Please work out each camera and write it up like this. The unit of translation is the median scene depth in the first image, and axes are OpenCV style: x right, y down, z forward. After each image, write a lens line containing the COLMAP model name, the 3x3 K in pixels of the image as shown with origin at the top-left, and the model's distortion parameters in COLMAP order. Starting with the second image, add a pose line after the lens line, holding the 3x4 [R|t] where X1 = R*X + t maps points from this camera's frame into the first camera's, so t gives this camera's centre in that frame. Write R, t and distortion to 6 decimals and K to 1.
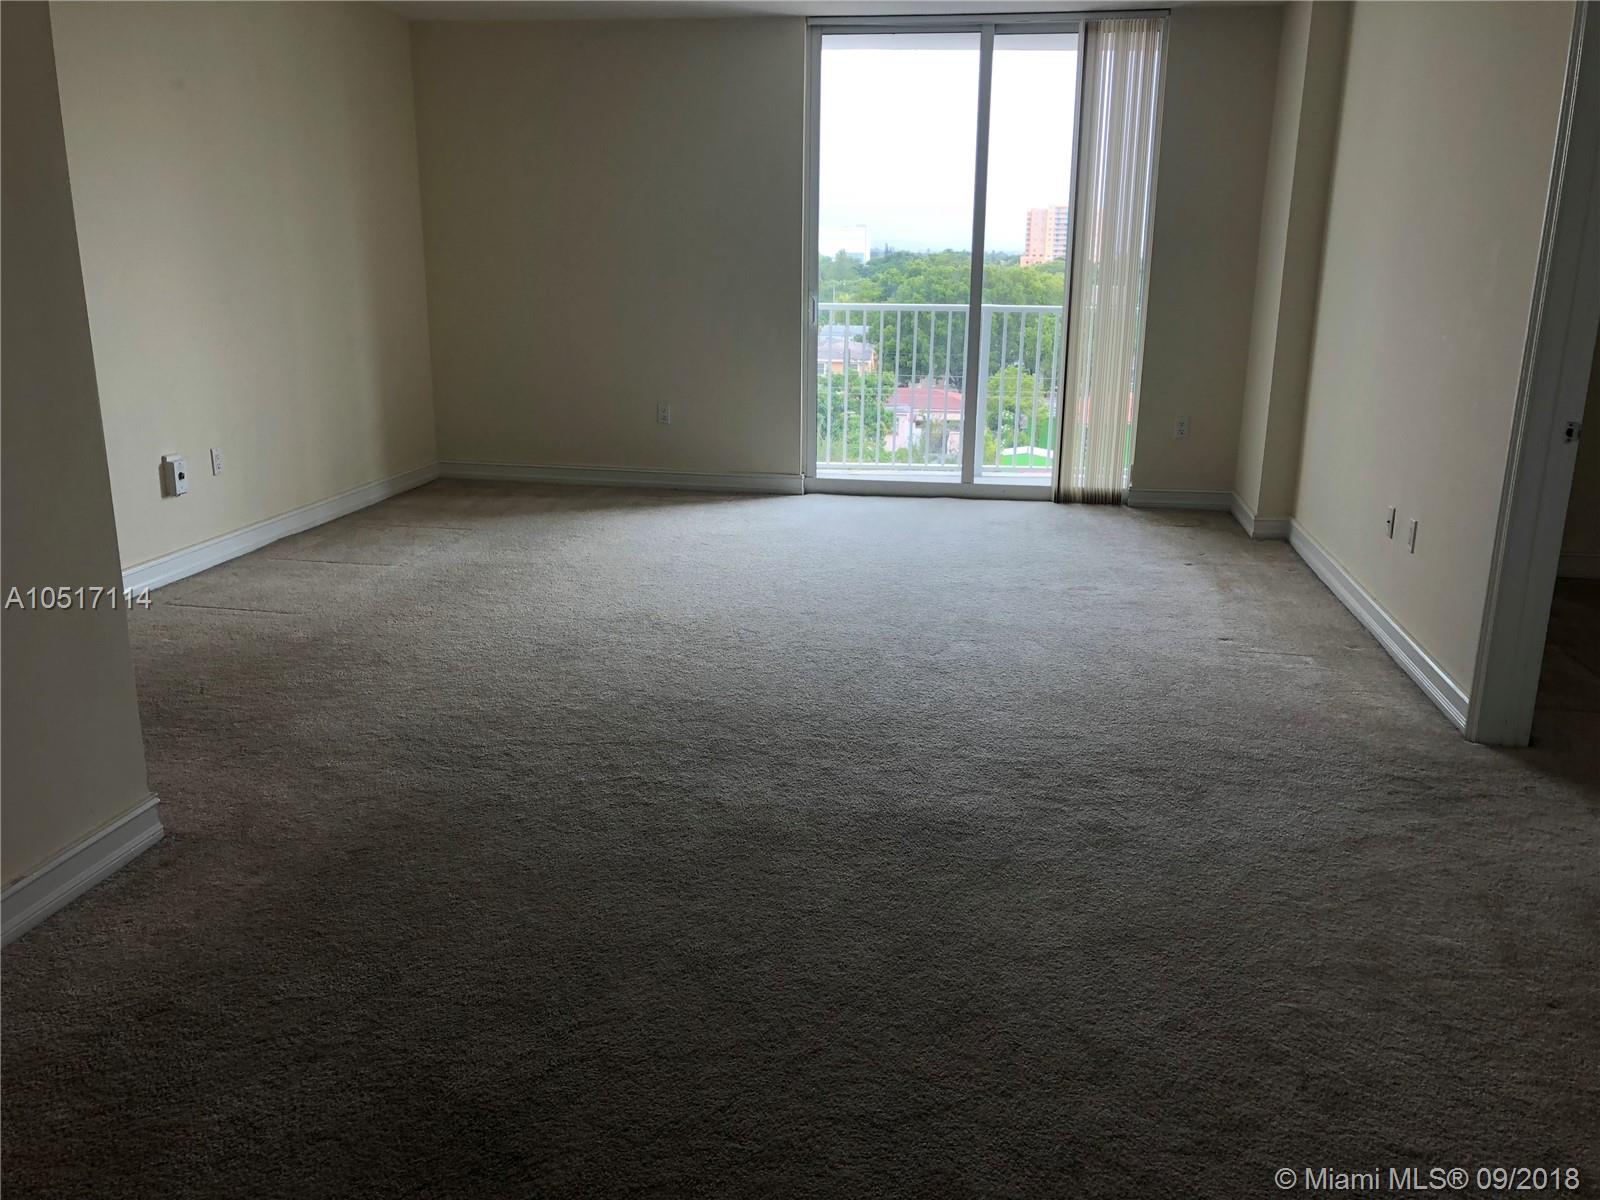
lens RADIAL K [[1304.7, 0, 800.0], [0, 1304.7, 600.0], [0, 0, 1]] dist [0.004545, 0.000708]
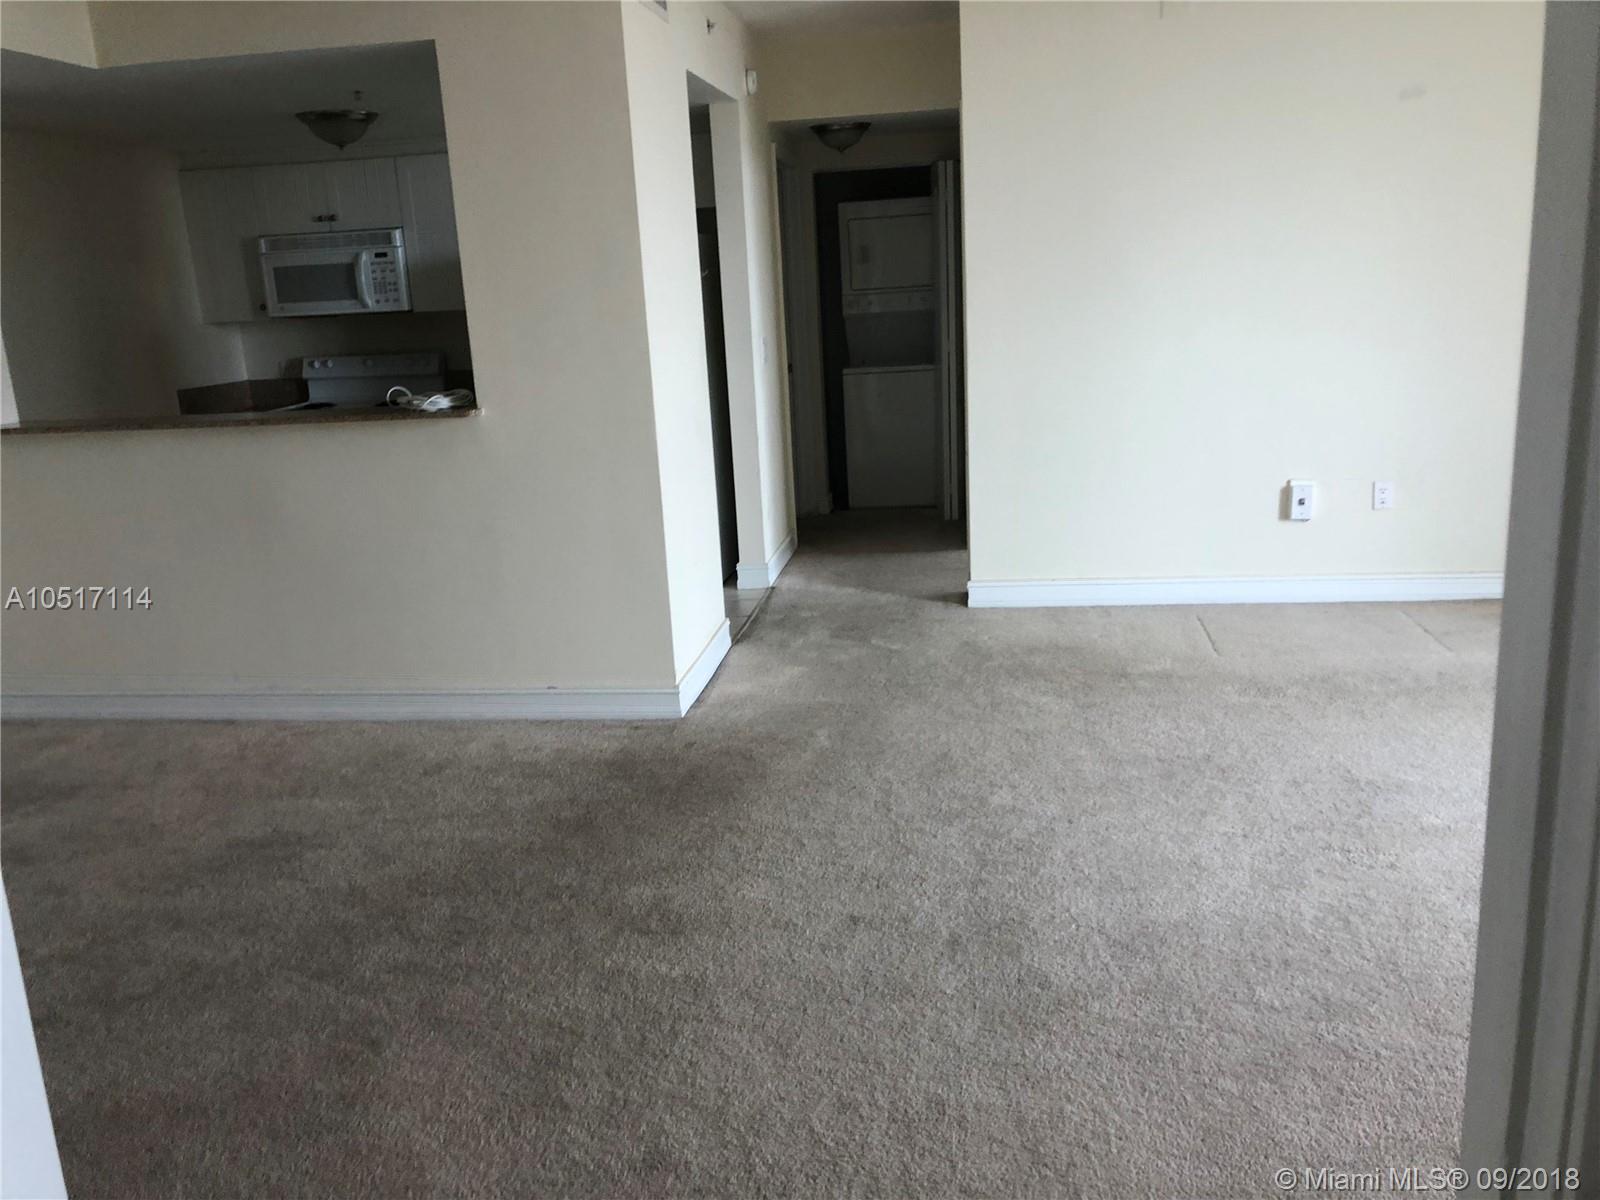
lens RADIAL K [[1304.7, 0, 800.0], [0, 1304.7, 600.0], [0, 0, 1]] dist [0.004545, 0.000708]
pose [[0.007706, 0.228302, -0.973560, 0.508880], [-0.209399, 0.952372, 0.221676, -0.165748], [0.977800, 0.202154, 0.055145, 0.596189]]
